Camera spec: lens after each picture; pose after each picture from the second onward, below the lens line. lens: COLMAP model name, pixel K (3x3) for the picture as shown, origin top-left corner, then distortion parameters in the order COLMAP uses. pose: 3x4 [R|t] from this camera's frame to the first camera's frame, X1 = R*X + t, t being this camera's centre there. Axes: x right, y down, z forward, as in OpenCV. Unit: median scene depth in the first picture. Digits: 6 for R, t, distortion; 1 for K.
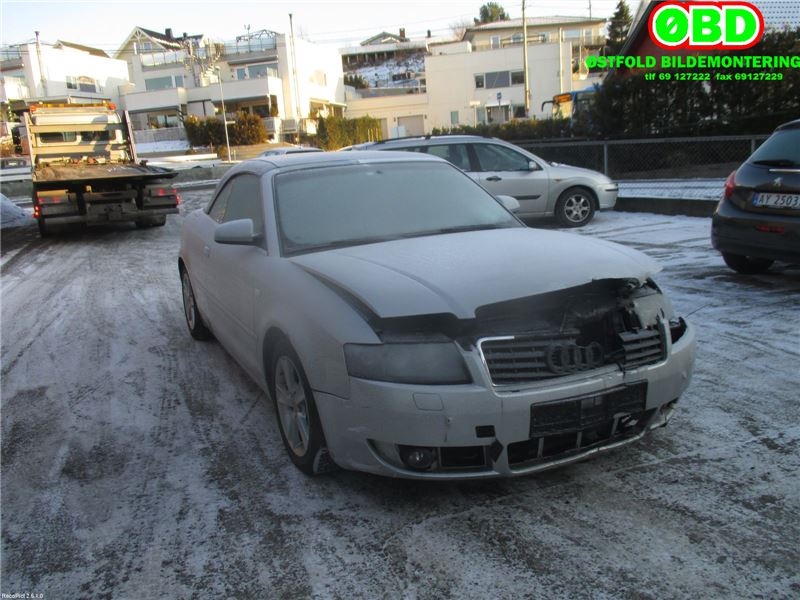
lens RADIAL K [[668.7, 0, 400.9], [0, 668.7, 301.3], [0, 0, 1]] dist [-0.035006, 0.007999]
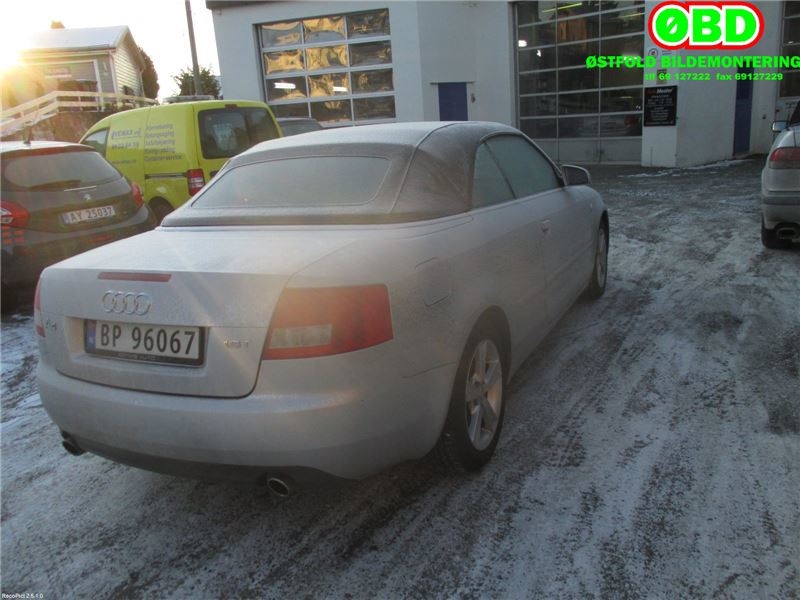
lens RADIAL K [[668.7, 0, 401.8], [0, 668.7, 299.5], [0, 0, 1]] dist [-0.035006, 0.007999]
pose [[-0.601725, -0.095332, 0.792994, -1.150046], [0.285225, 0.901737, 0.324834, -0.421790], [-0.746039, 0.421643, -0.515406, 2.171340]]
